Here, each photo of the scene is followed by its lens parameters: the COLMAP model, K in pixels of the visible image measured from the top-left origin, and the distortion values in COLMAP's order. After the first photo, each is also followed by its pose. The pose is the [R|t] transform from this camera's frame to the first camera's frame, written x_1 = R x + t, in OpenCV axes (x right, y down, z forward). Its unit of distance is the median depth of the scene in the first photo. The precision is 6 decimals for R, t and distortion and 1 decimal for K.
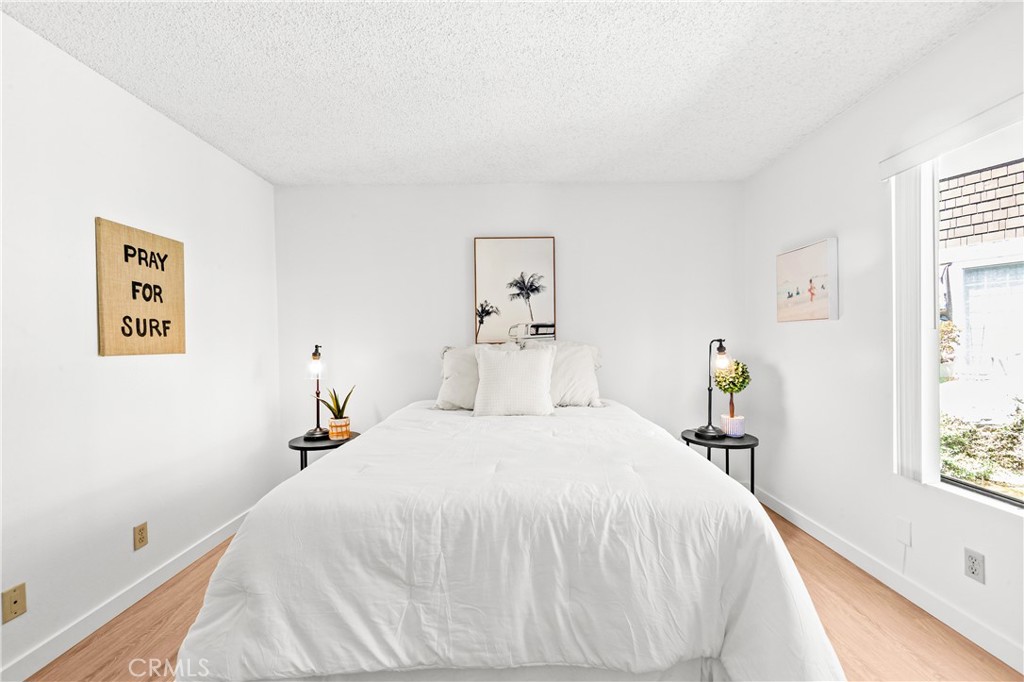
lens RADIAL K [[410.3, 0, 511.8], [0, 410.3, 342.1], [0, 0, 1]] dist [0.001254, -0.000914]
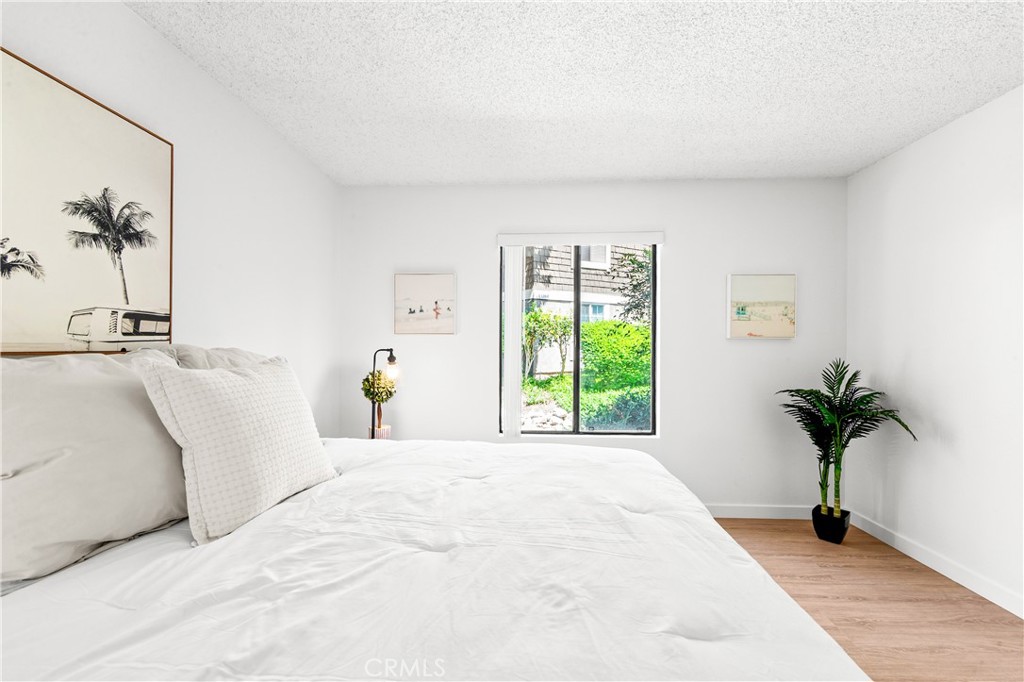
lens RADIAL K [[410.3, 0, 531.6], [0, 410.3, 344.2], [0, 0, 1]] dist [0.001254, -0.000914]
pose [[0.009748, 0.022500, 0.999699, -0.396928], [0.002684, 0.999743, -0.022527, 0.004255], [-0.999949, 0.002903, 0.009685, 0.549748]]
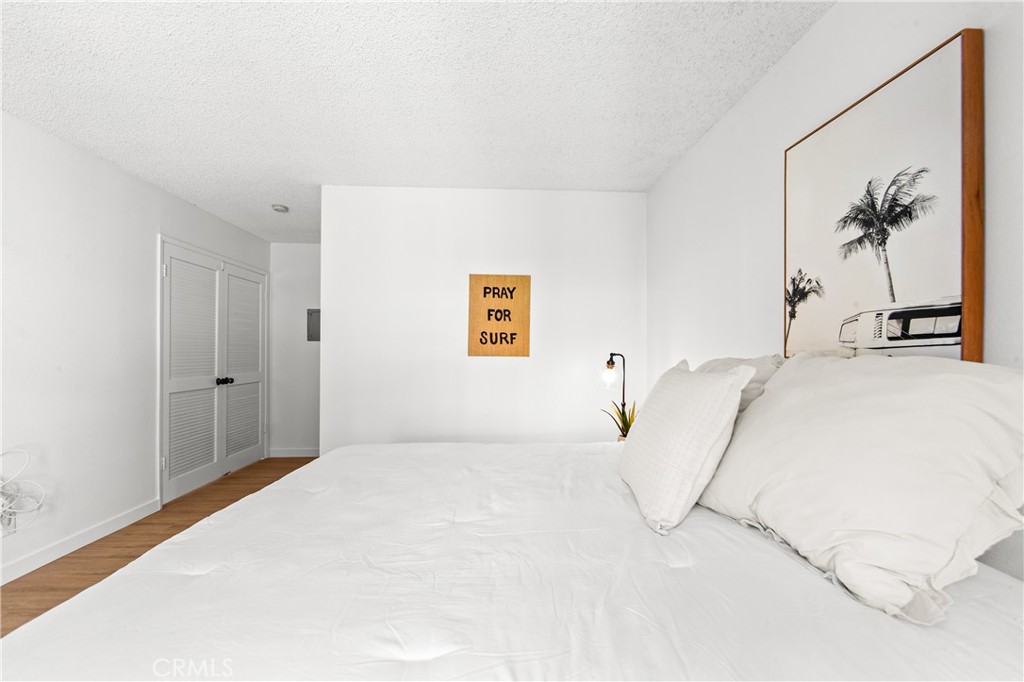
lens RADIAL K [[410.3, 0, 510.6], [0, 410.3, 346.0], [0, 0, 1]] dist [0.001254, -0.000914]
pose [[0.044099, 0.003130, -0.999022, 0.405820], [-0.013102, 0.999911, 0.002554, -0.007919], [0.998941, 0.012977, 0.044136, 0.638502]]
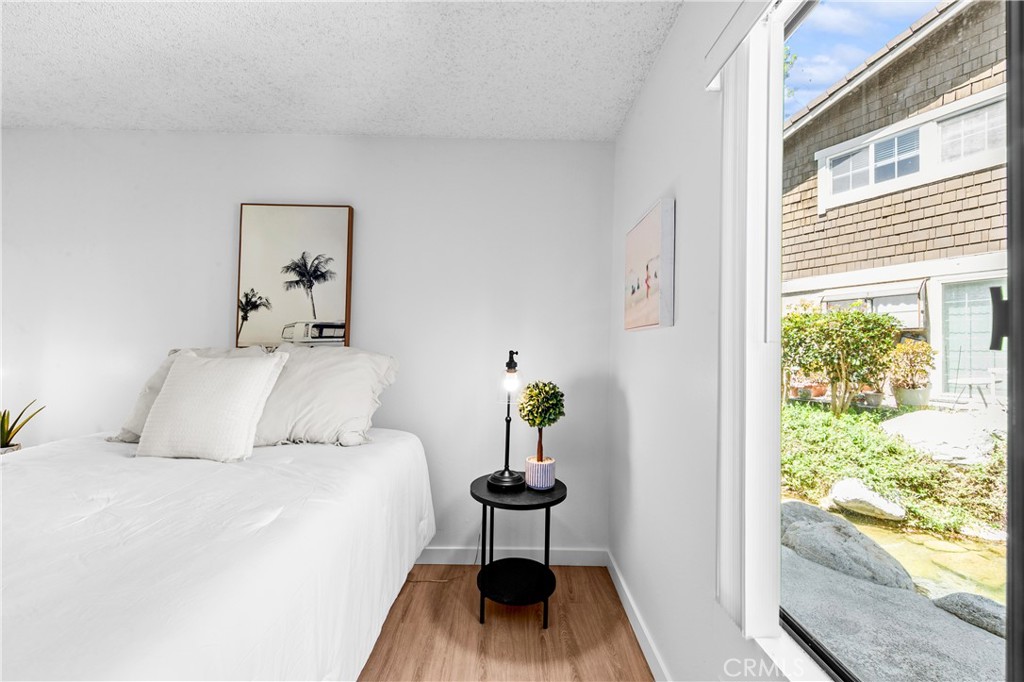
lens RADIAL K [[410.3, 0, 516.1], [0, 410.3, 341.5], [0, 0, 1]] dist [0.001254, -0.000914]
pose [[0.999493, 0.031577, 0.004169, 0.406707], [-0.031468, 0.999219, -0.023906, -0.005012], [-0.004920, 0.023762, 0.999706, 0.268047]]
